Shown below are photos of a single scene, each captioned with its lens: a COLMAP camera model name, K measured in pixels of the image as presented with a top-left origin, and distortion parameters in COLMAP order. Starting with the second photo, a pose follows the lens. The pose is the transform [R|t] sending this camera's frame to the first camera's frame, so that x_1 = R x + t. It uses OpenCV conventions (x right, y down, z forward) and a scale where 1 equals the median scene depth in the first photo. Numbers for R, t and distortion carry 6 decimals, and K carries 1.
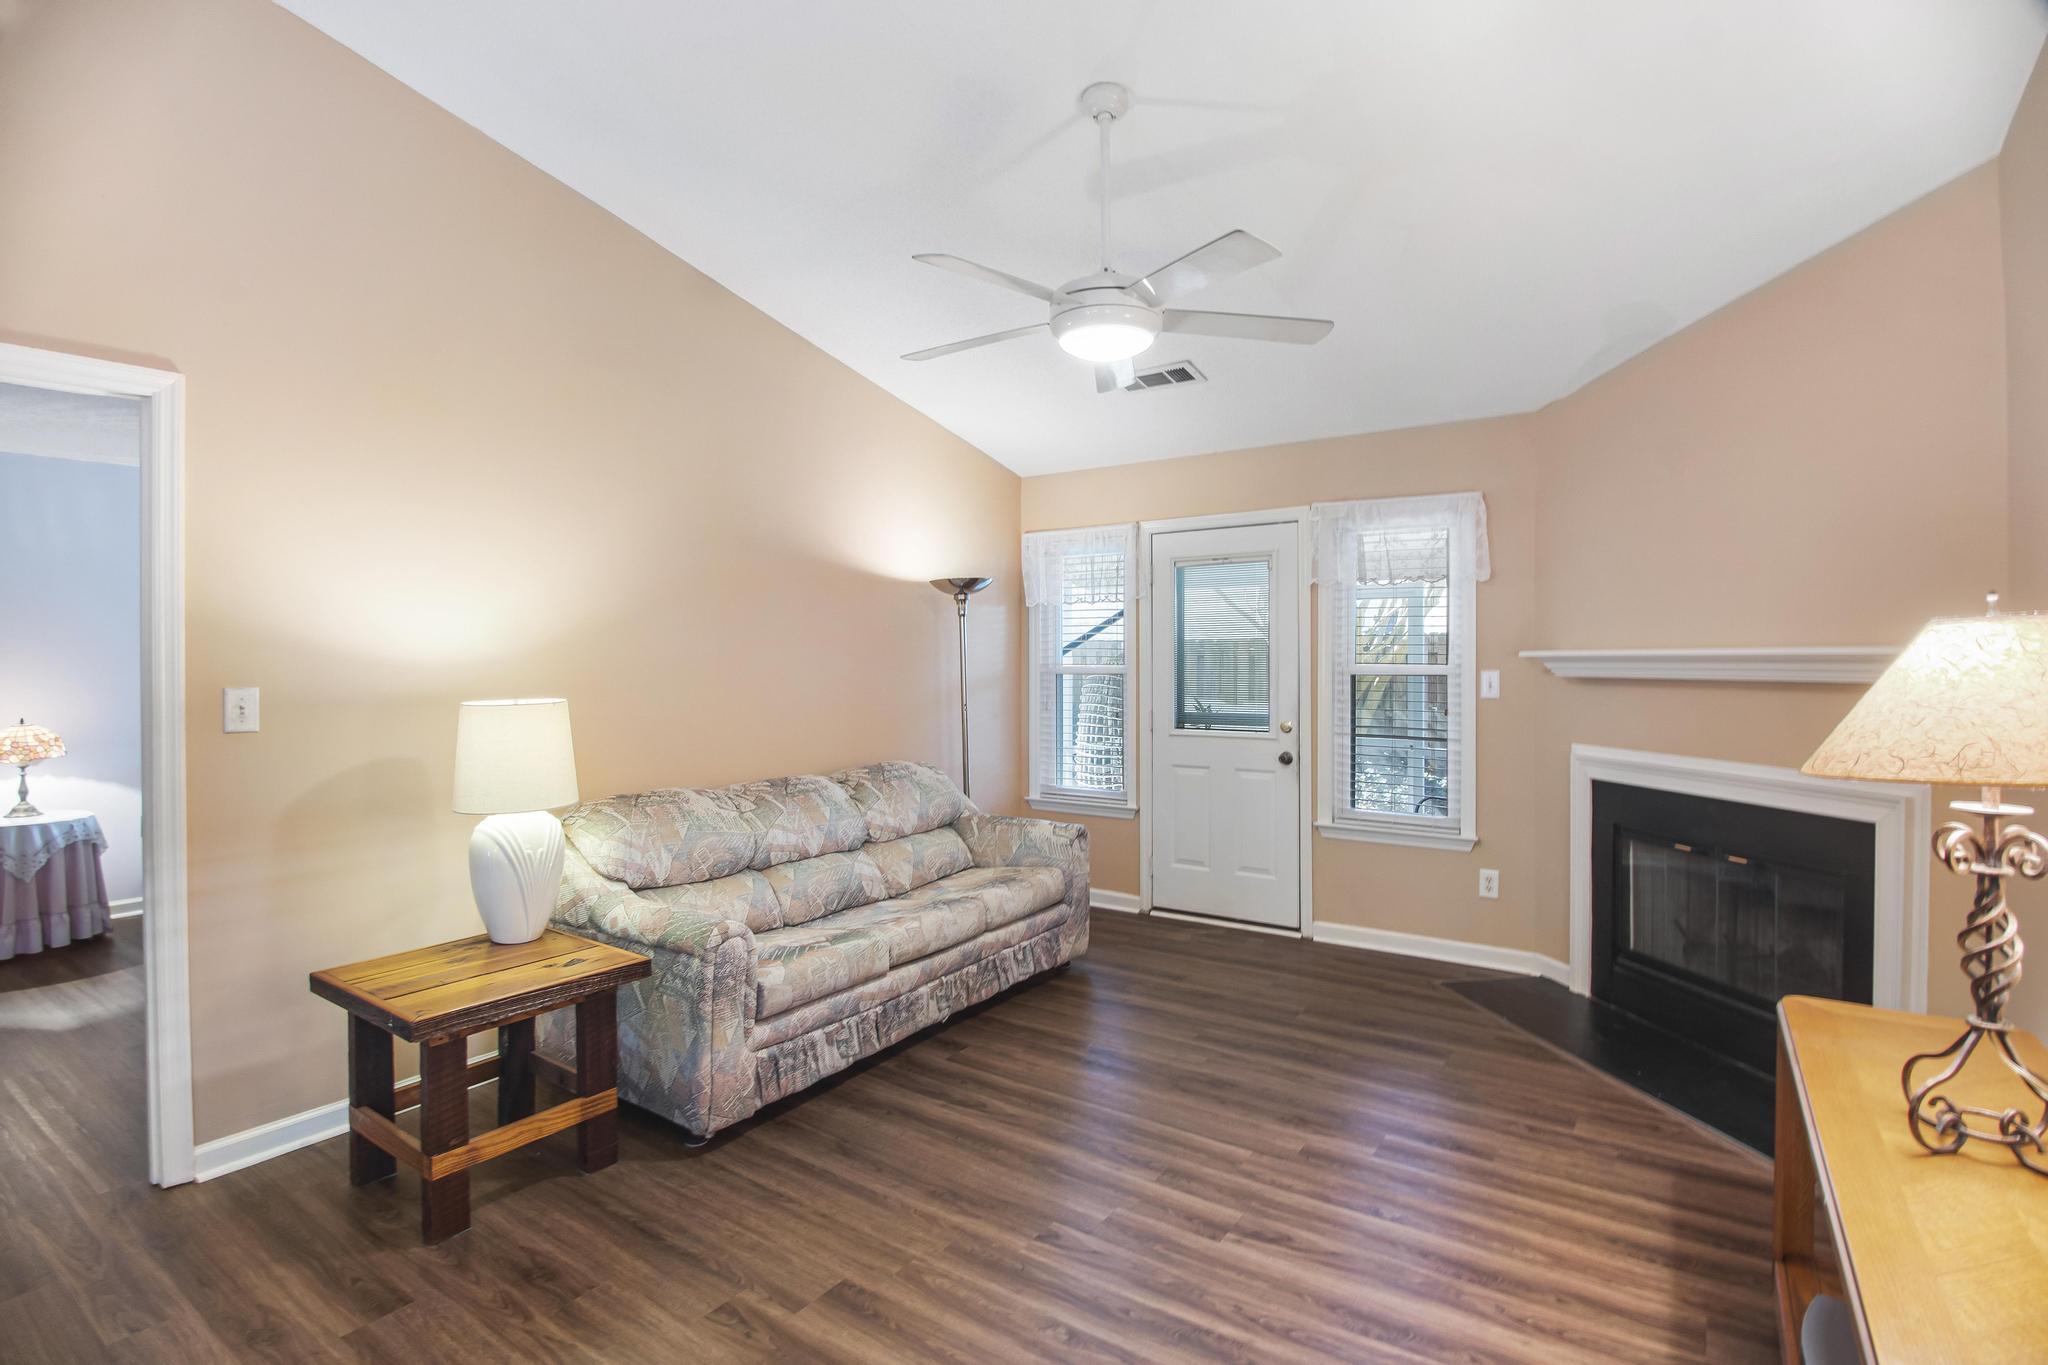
lens RADIAL K [[984.8, 0, 1019.3], [0, 984.8, 678.3], [0, 0, 1]] dist [-0.002282, -0.005029]
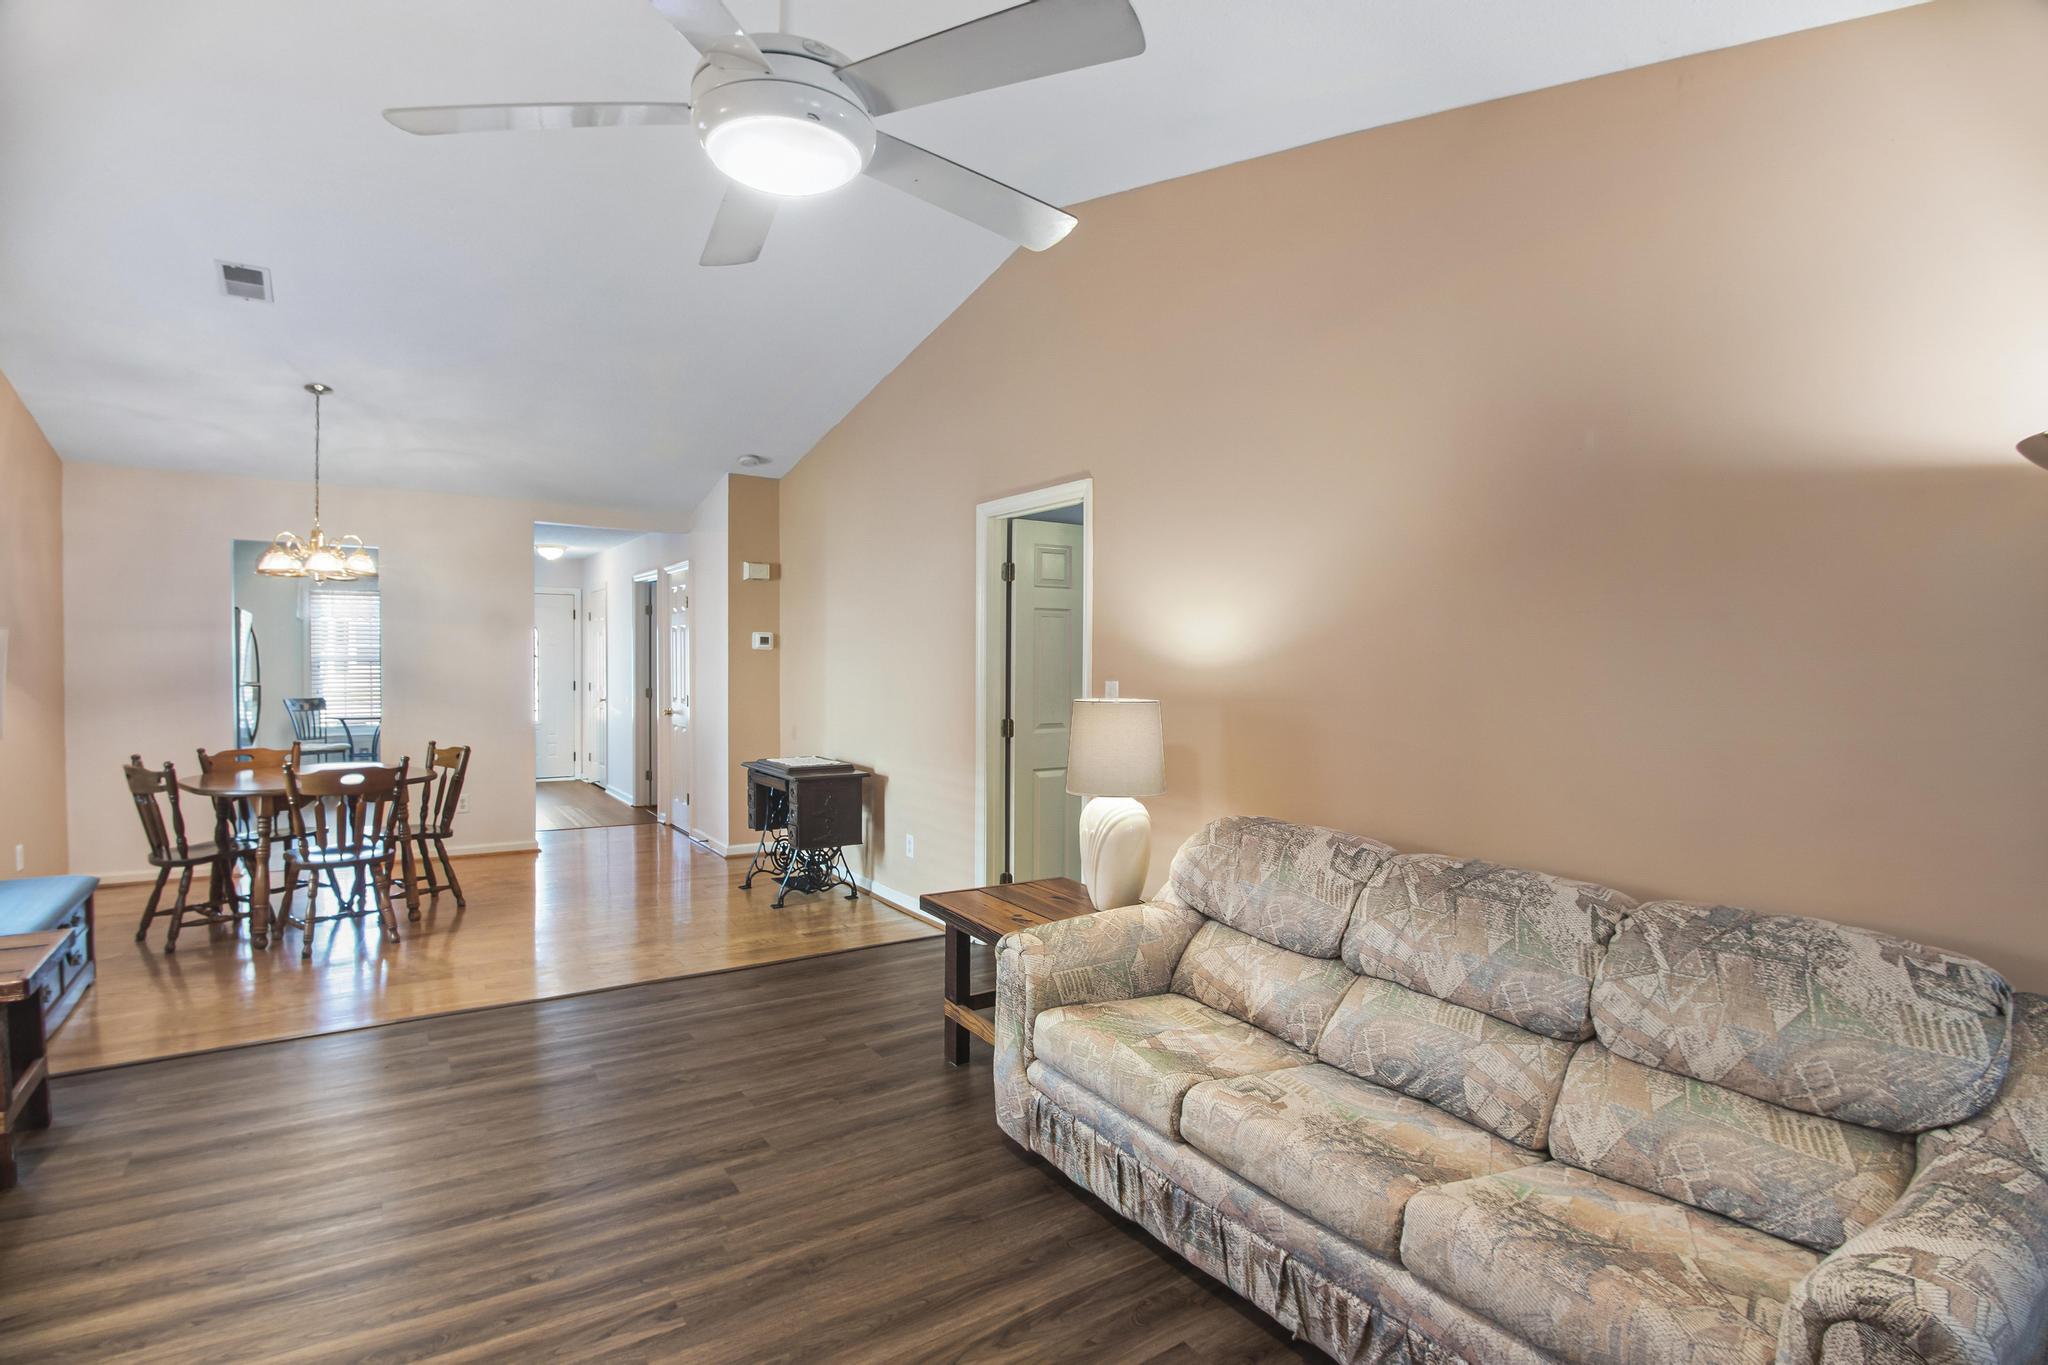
lens RADIAL K [[984.8, 0, 1019.3], [0, 984.8, 678.3], [0, 0, 1]] dist [-0.002282, -0.005029]
pose [[-0.368026, 0.007465, -0.929786, 0.525322], [-0.024064, 0.999556, 0.017550, -0.023881], [0.929504, 0.028833, -0.367683, 1.144319]]
